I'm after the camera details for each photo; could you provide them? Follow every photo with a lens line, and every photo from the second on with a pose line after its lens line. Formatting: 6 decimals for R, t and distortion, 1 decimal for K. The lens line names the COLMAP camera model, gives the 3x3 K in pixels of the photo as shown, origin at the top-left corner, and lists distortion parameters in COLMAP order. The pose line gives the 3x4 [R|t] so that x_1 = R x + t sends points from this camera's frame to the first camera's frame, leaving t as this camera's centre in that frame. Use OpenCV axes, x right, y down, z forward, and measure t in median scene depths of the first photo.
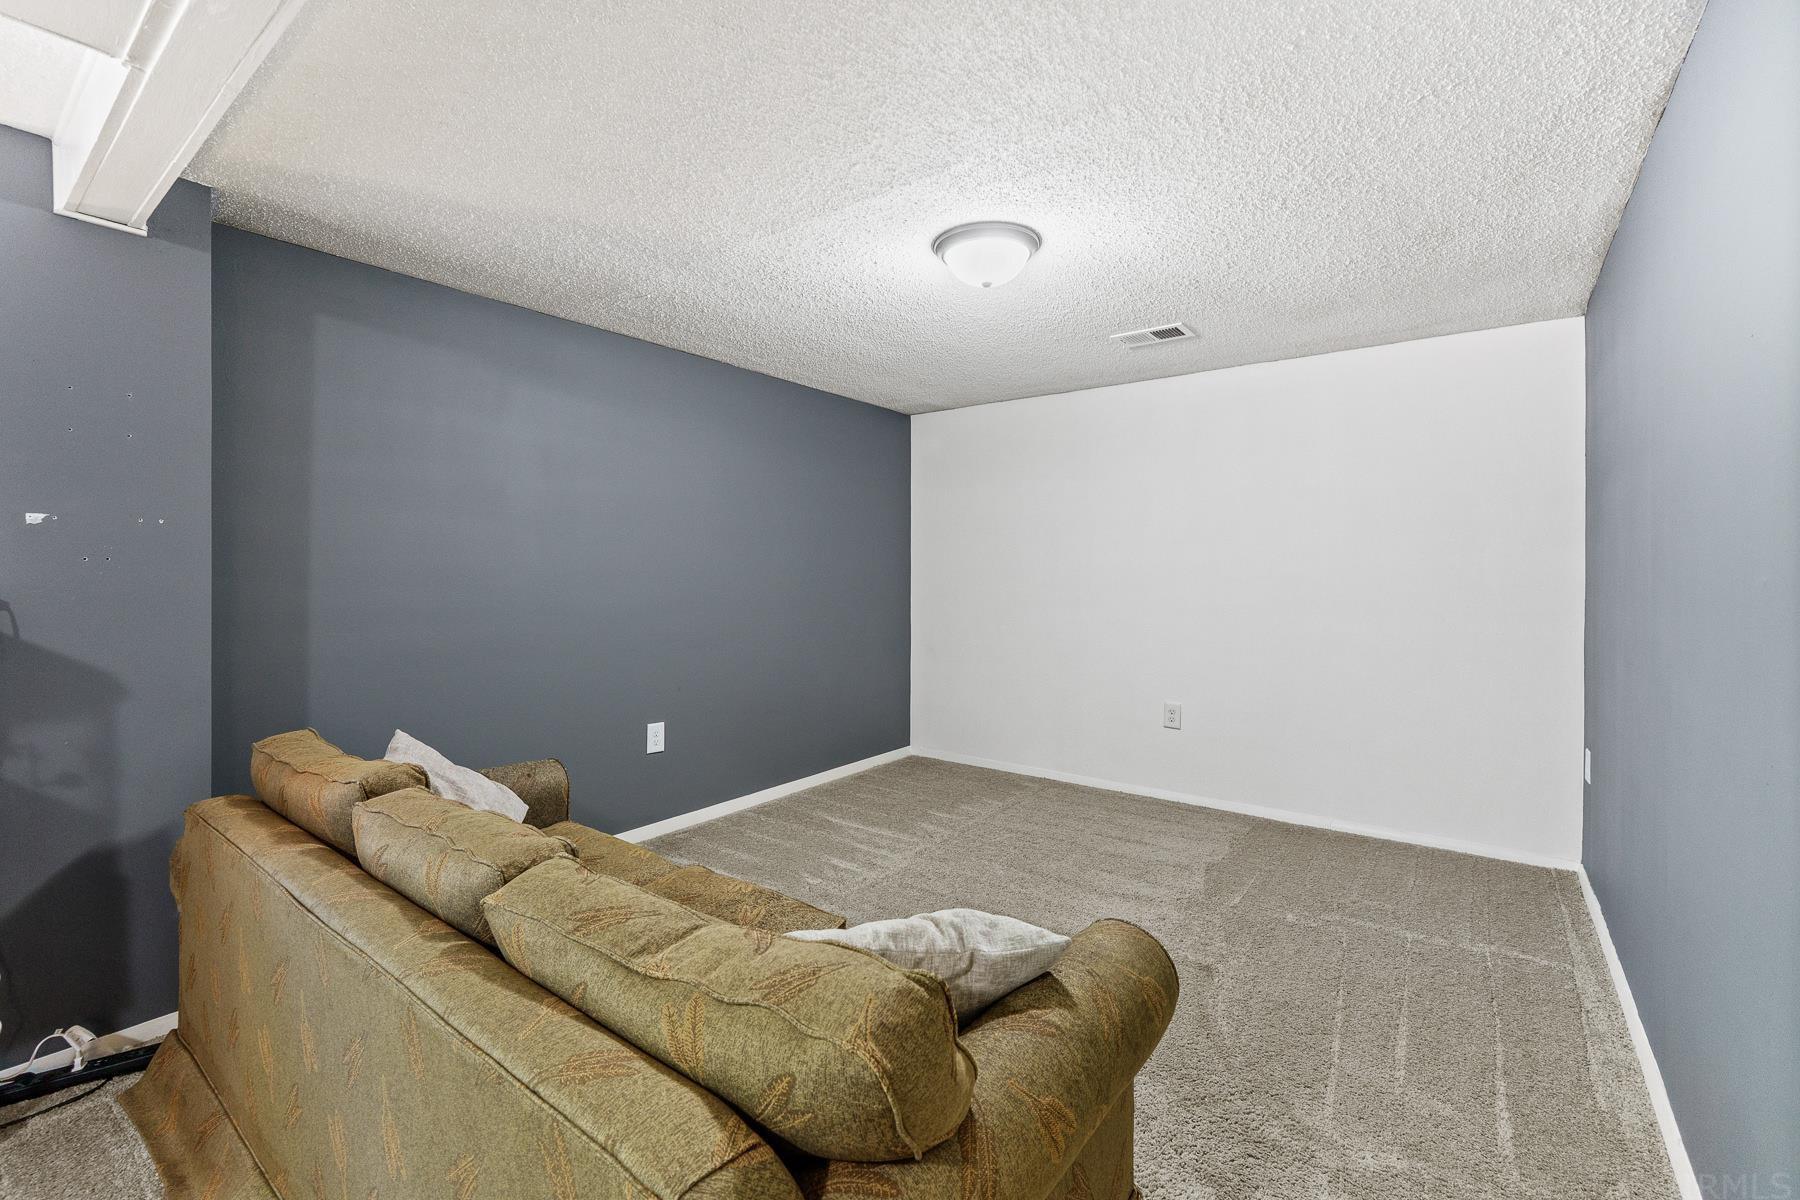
lens RADIAL K [[760.0, 0, 908.3], [0, 760.0, 587.2], [0, 0, 1]] dist [-0.001361, 0.000593]
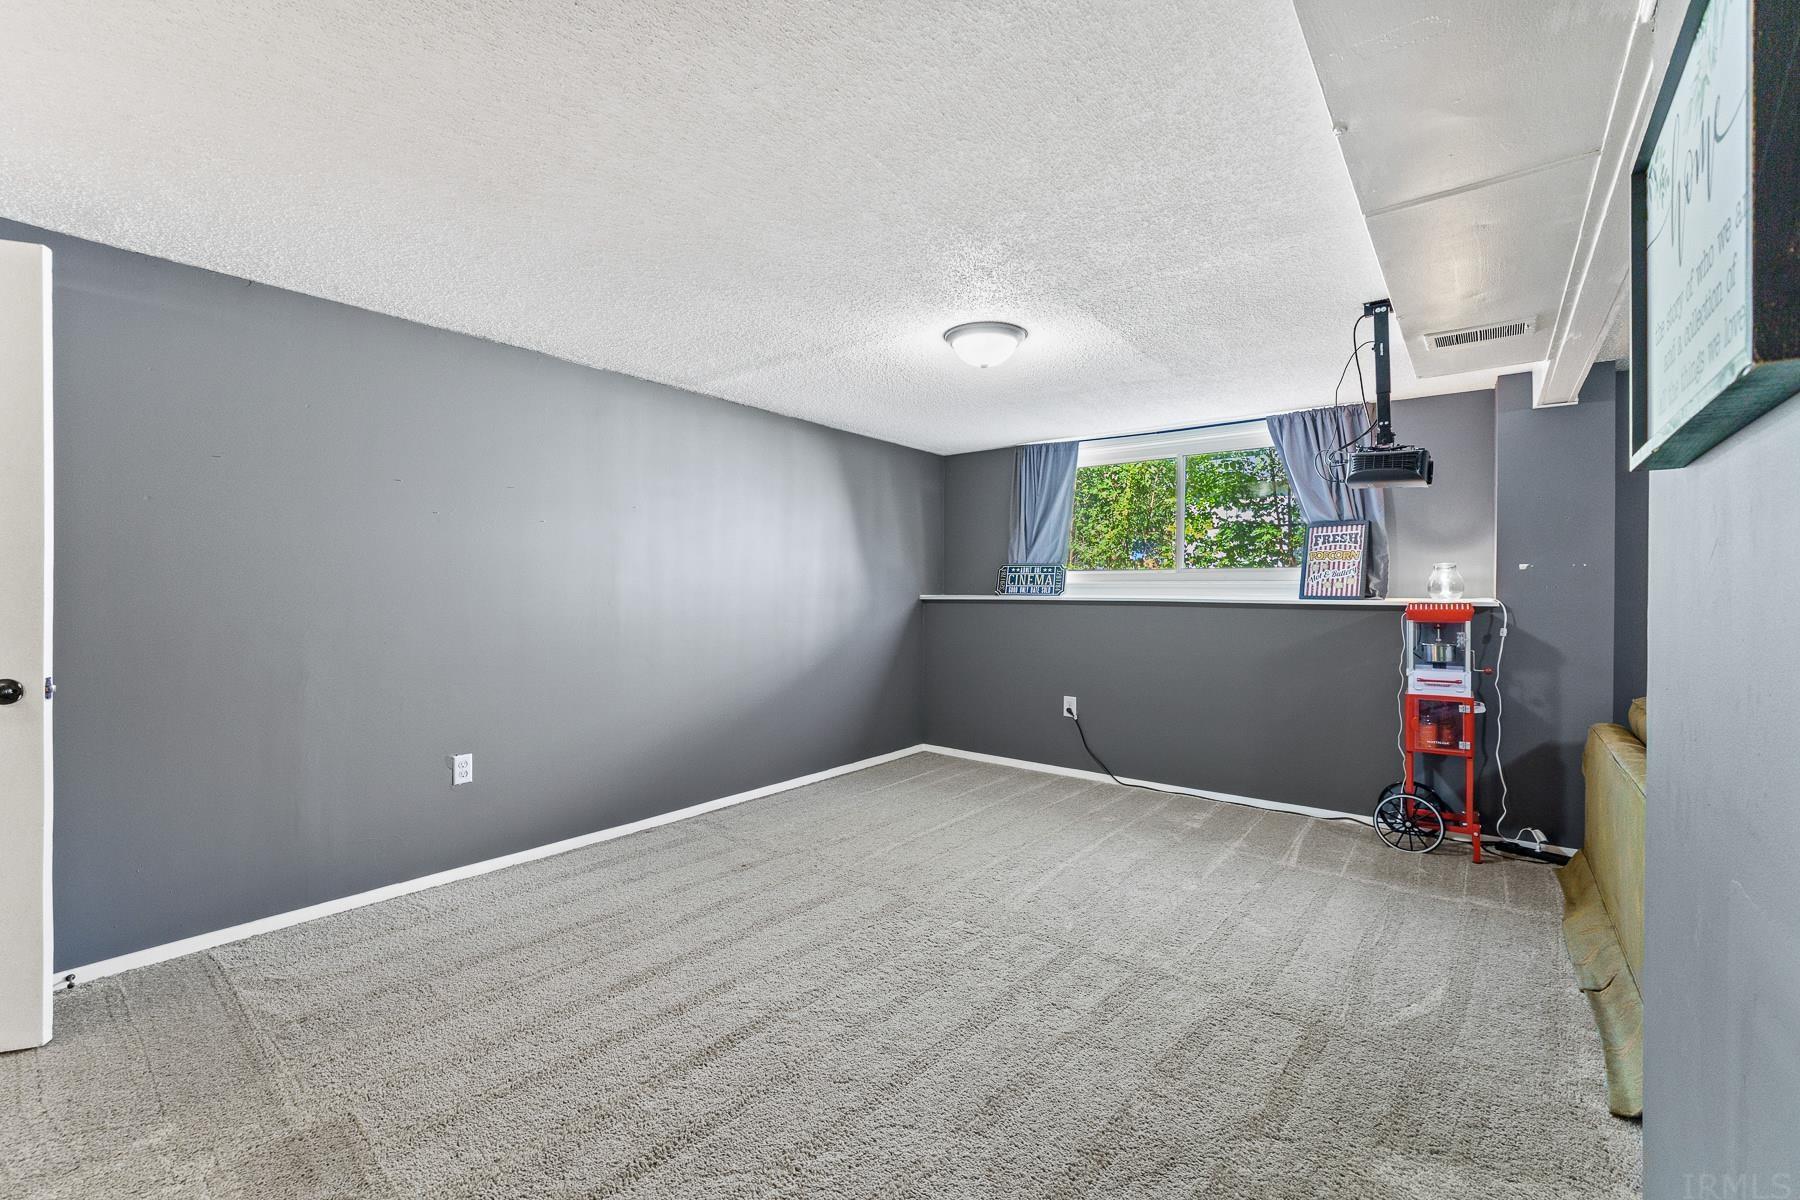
lens RADIAL K [[760.0, 0, 907.8], [0, 760.0, 595.3], [0, 0, 1]] dist [-0.001361, 0.000593]
pose [[-0.004571, 0.000236, -0.999990, 0.832896], [-0.010070, 0.999949, 0.000282, -0.000605], [0.999939, 0.010071, -0.004568, -0.590884]]
